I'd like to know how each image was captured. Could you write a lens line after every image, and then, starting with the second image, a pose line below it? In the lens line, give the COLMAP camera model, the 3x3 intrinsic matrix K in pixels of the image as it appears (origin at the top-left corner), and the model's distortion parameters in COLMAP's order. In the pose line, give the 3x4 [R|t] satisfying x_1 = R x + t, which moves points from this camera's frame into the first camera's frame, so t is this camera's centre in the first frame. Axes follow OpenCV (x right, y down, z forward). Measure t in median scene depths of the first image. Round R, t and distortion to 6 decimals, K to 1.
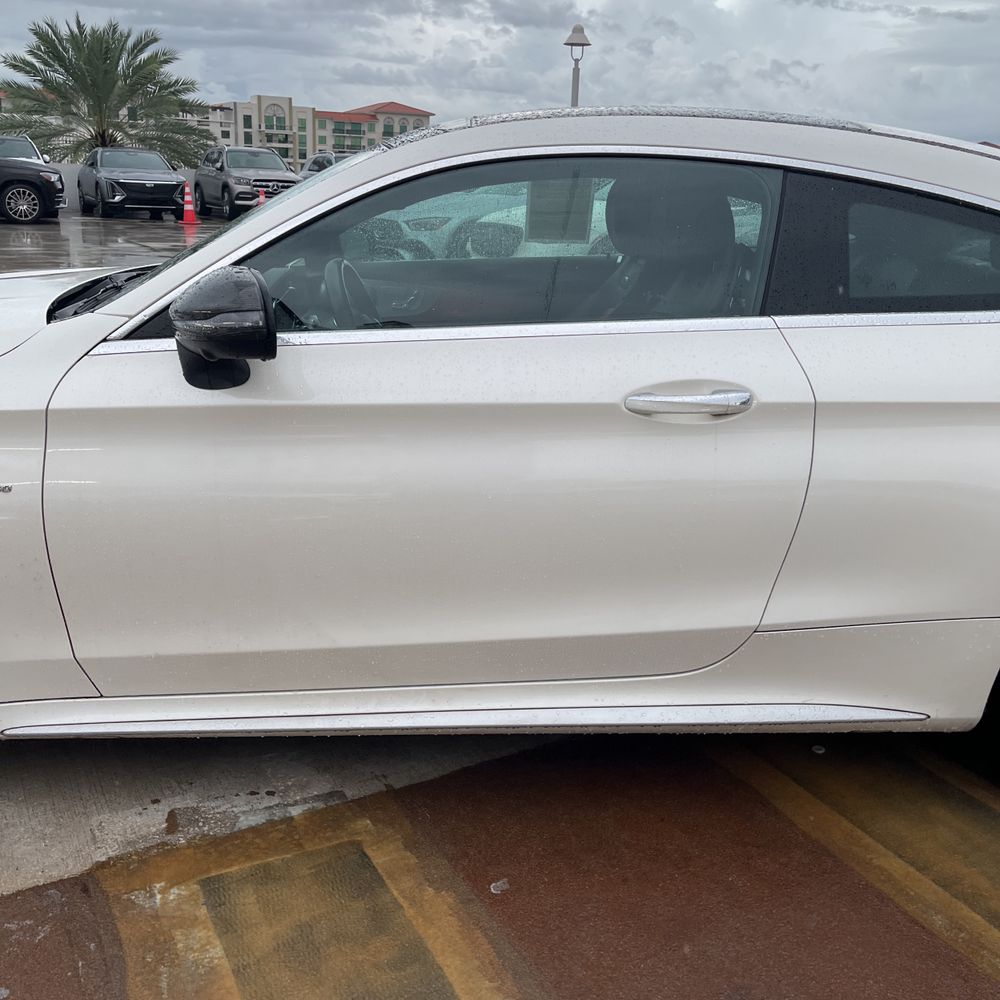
lens RADIAL K [[1011.4, 0, 482.8], [0, 1011.4, 499.2], [0, 0, 1]] dist [0.052971, -0.075713]
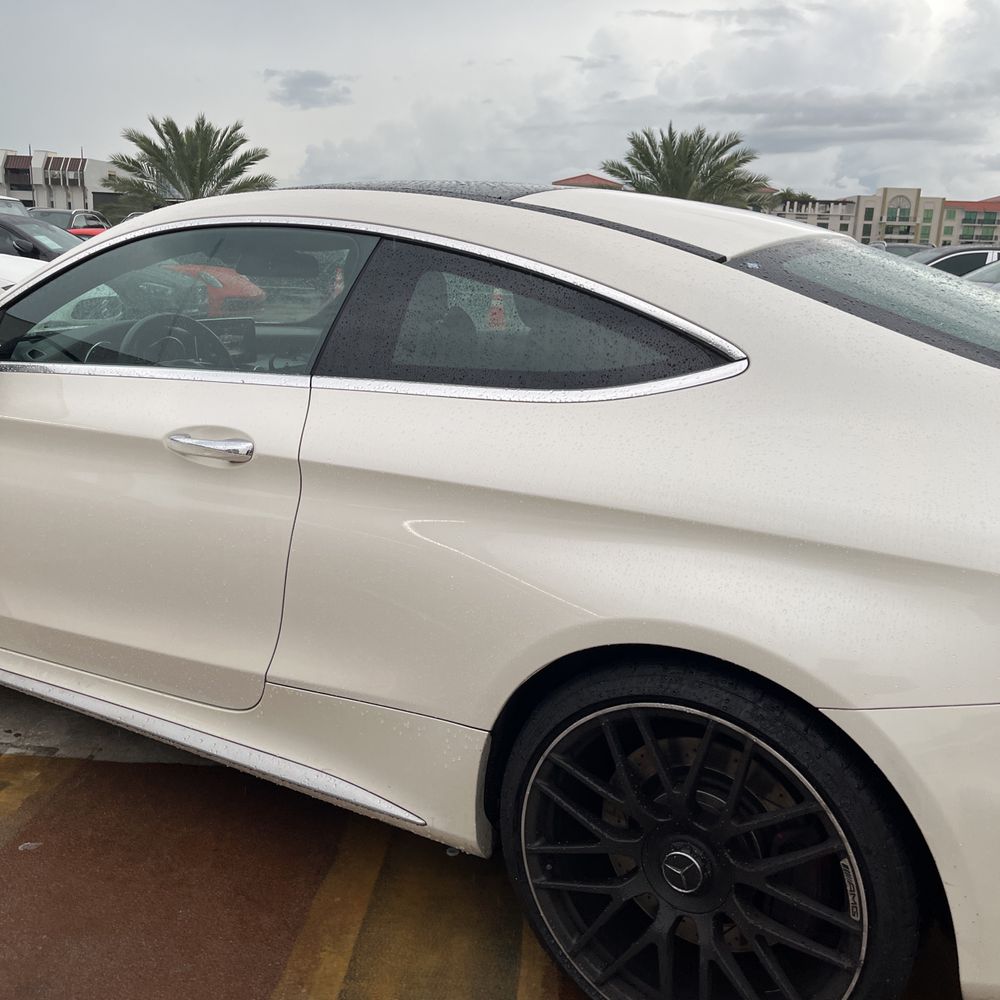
lens RADIAL K [[1011.4, 0, 482.8], [0, 1011.4, 499.2], [0, 0, 1]] dist [0.052971, -0.075713]
pose [[0.835364, 0.127281, -0.534758, 0.070804], [-0.171835, 0.984536, -0.034095, -0.003715], [0.522149, 0.120372, 0.844317, 0.017353]]
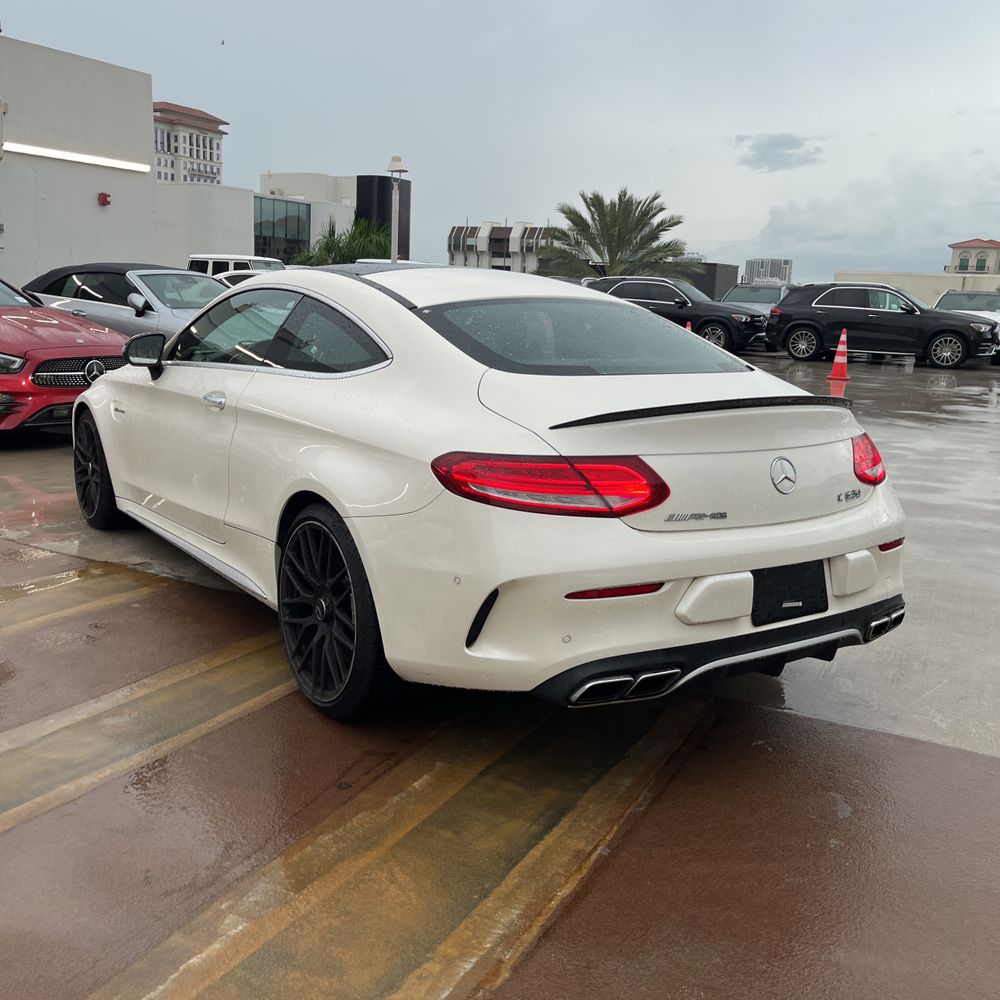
lens RADIAL K [[1011.4, 0, 482.8], [0, 1011.4, 499.2], [0, 0, 1]] dist [0.052971, -0.075713]
pose [[0.527158, 0.156965, -0.835144, 0.156724], [-0.275290, 0.961336, 0.006915, -0.004669], [0.803940, 0.226261, 0.549987, 0.023477]]
